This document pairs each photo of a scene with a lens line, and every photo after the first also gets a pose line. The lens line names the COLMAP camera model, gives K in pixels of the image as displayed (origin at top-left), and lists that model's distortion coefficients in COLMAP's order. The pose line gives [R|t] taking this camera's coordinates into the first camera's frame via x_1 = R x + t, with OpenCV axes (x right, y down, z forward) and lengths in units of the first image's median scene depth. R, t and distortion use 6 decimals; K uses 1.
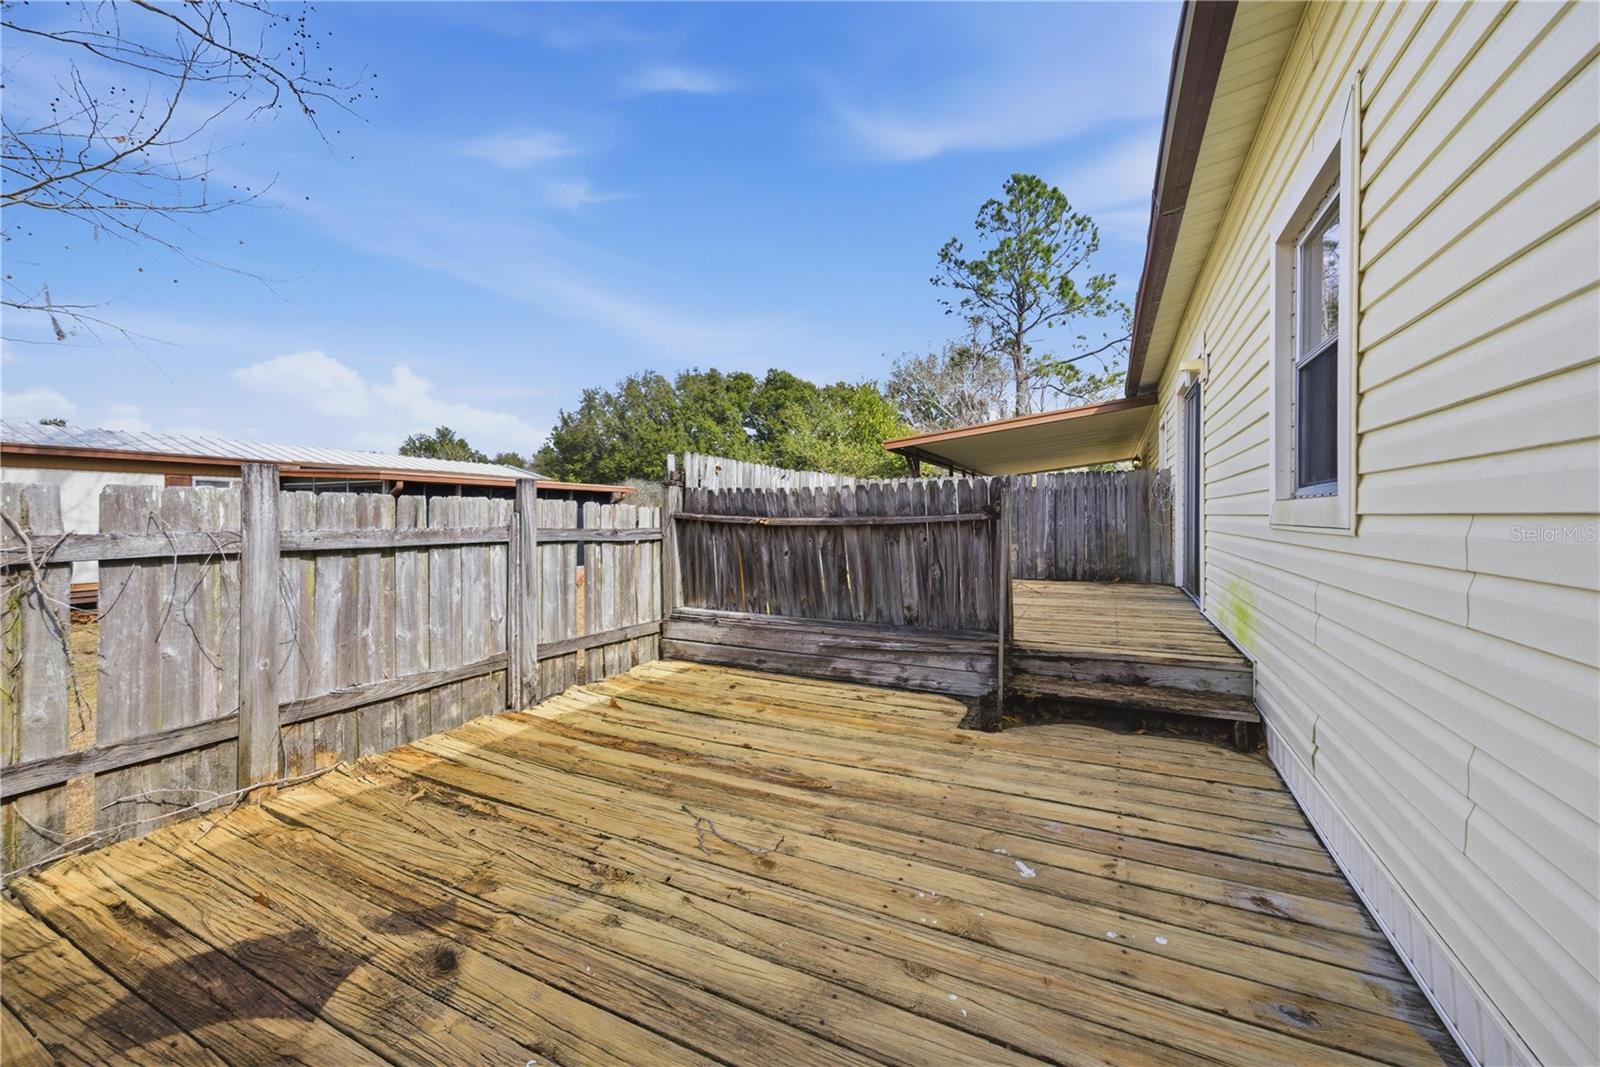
lens RADIAL K [[607.9, 0, 800.0], [0, 607.9, 533.5], [0, 0, 1]] dist [0.013027, -0.000047]
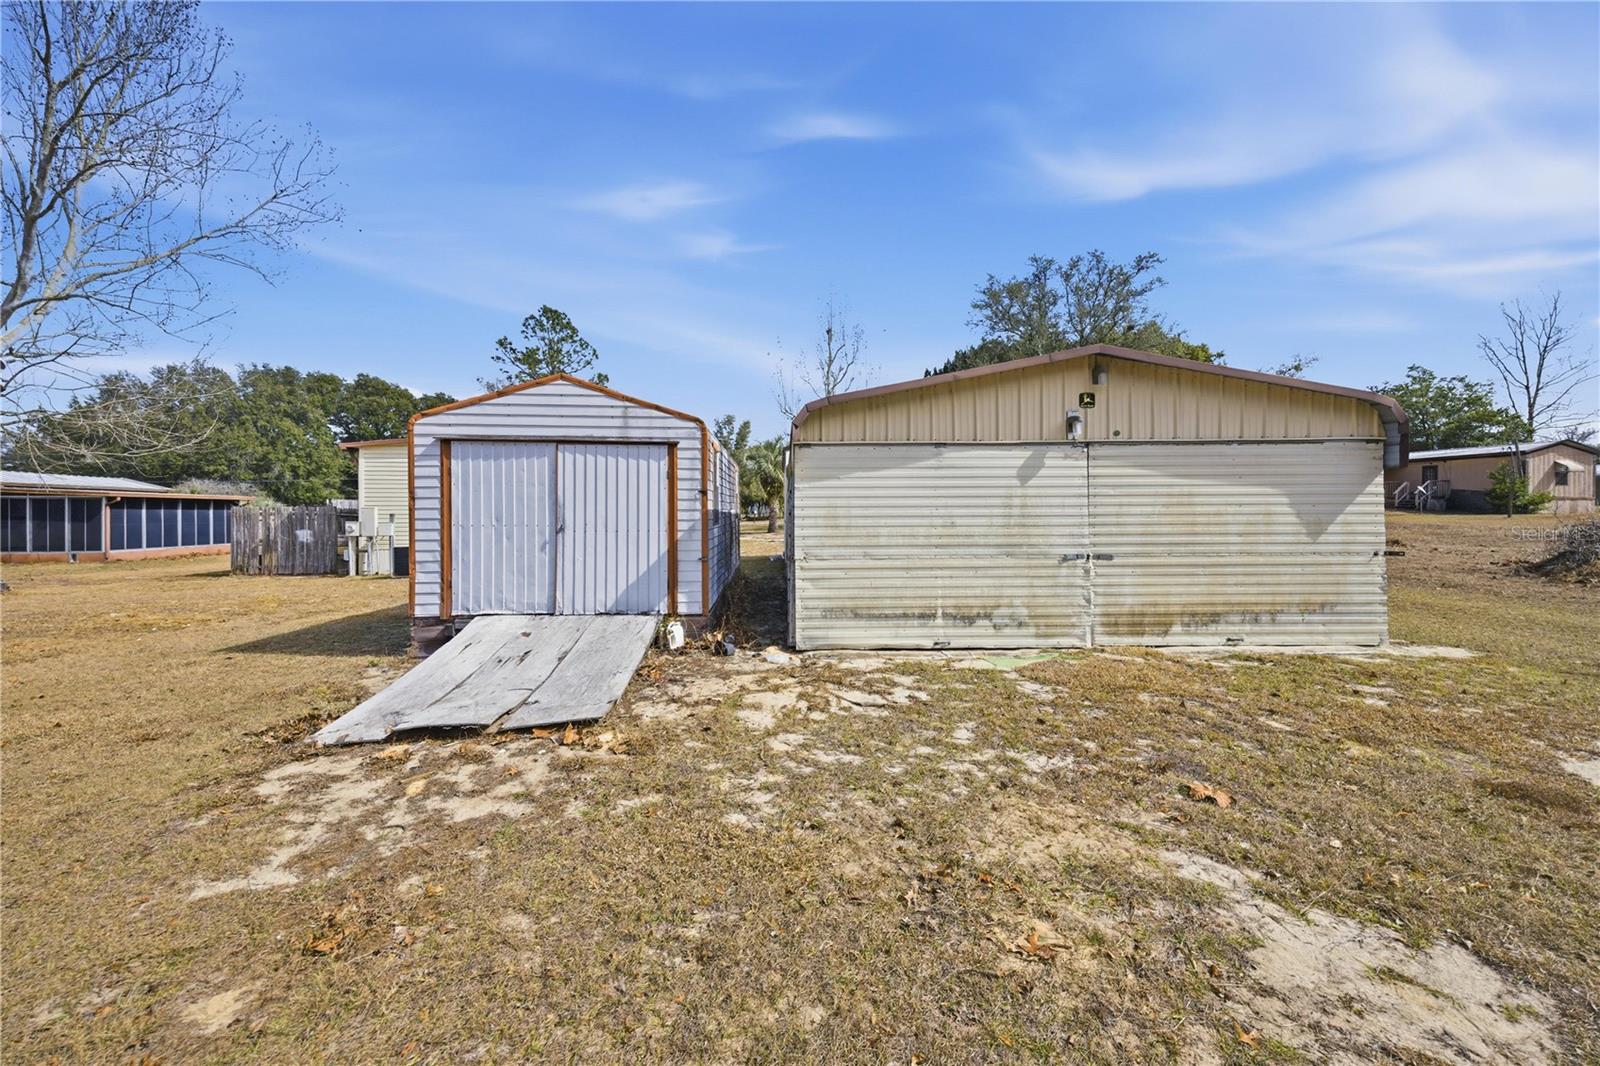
lens RADIAL K [[607.9, 0, 800.0], [0, 607.9, 533.0], [0, 0, 1]] dist [0.013027, -0.000047]
pose [[0.841814, -0.014334, 0.539577, 0.017181], [0.013589, 0.999893, 0.005361, 0.008120], [-0.539596, 0.002820, 0.841919, -0.327180]]
